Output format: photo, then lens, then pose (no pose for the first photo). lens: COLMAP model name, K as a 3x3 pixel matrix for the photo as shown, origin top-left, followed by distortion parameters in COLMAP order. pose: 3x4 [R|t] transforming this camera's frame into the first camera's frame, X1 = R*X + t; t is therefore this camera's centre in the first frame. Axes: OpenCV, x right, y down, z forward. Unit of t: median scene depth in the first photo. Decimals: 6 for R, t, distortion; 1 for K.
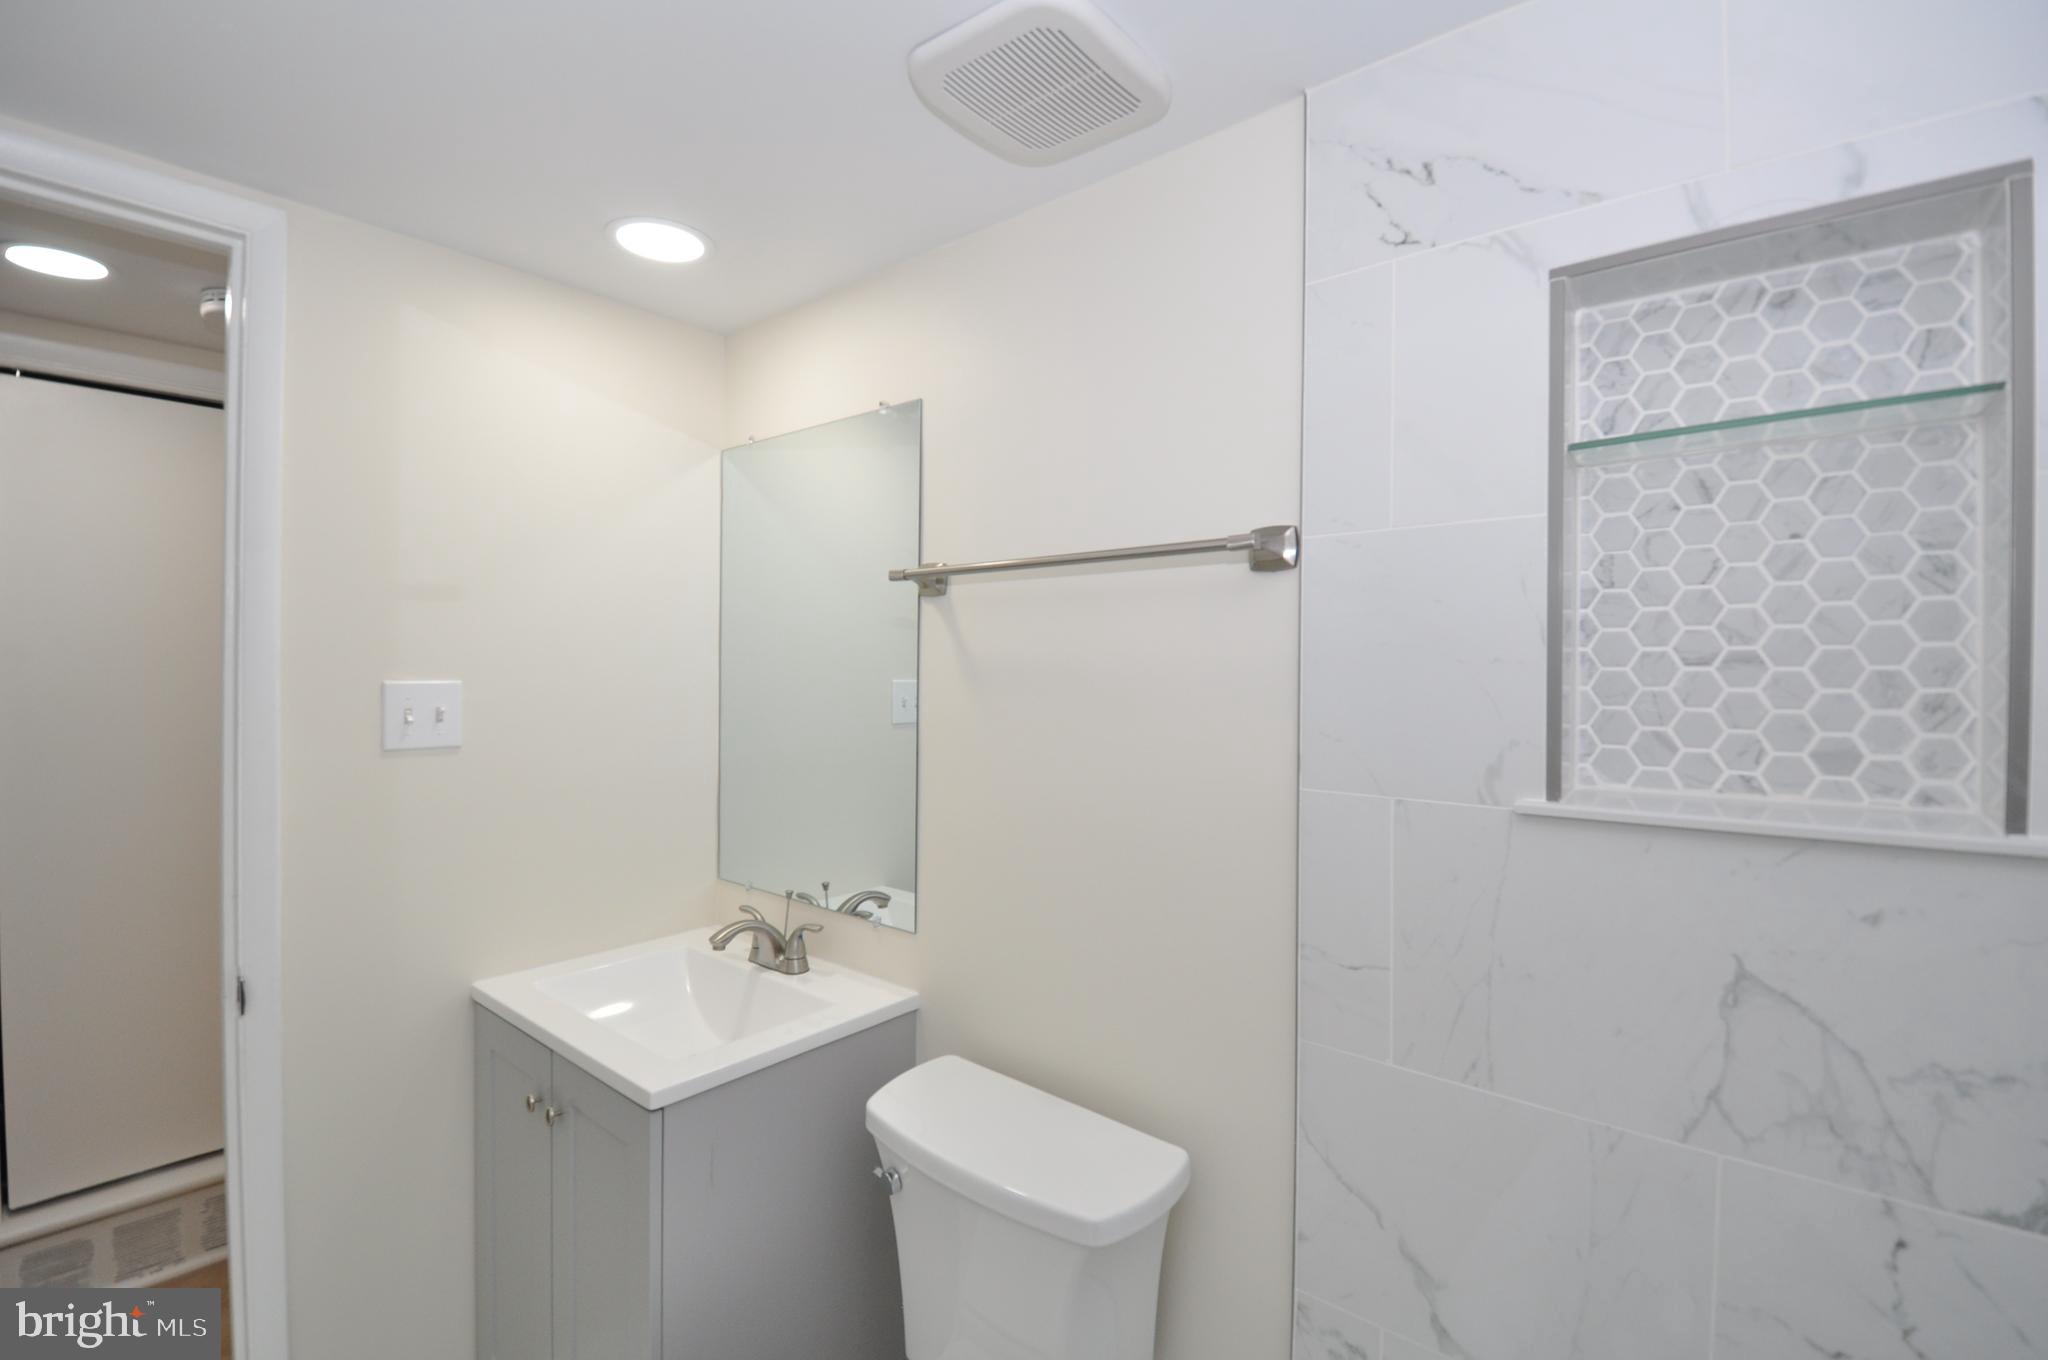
lens RADIAL K [[901.8, 0, 1026.3], [0, 901.8, 686.4], [0, 0, 1]] dist [0.007556, -0.017156]
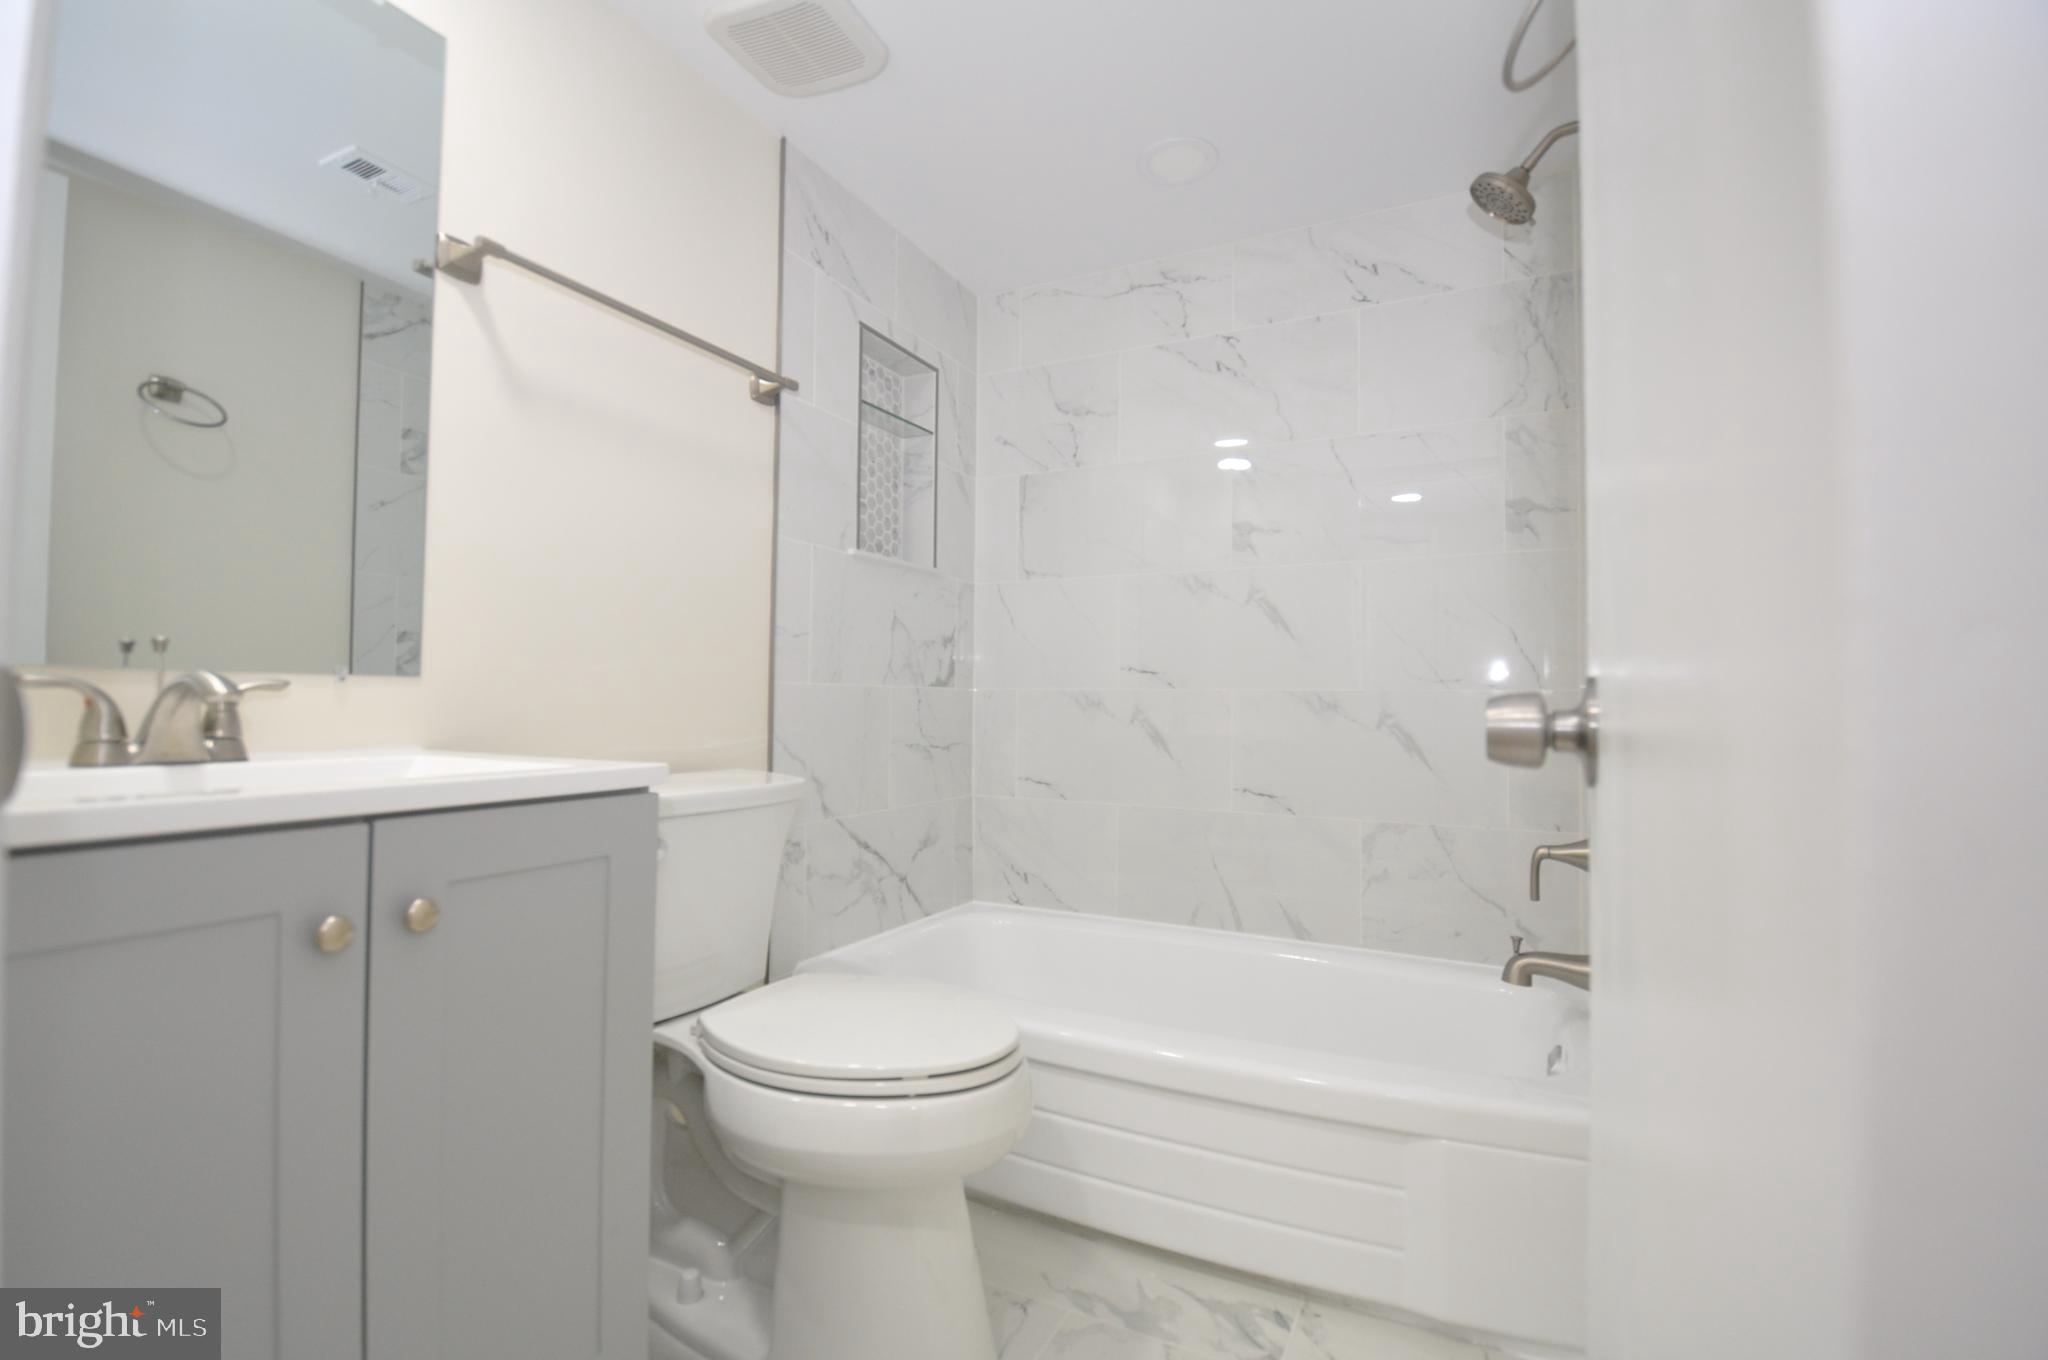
lens RADIAL K [[901.8, 0, 1029.7], [0, 901.8, 677.0], [0, 0, 1]] dist [0.007556, -0.017156]
pose [[-0.236839, 0.013331, 0.971457, -1.915786], [-0.004892, 0.999877, -0.014914, 0.526889], [-0.971537, -0.008285, -0.236744, 1.218474]]
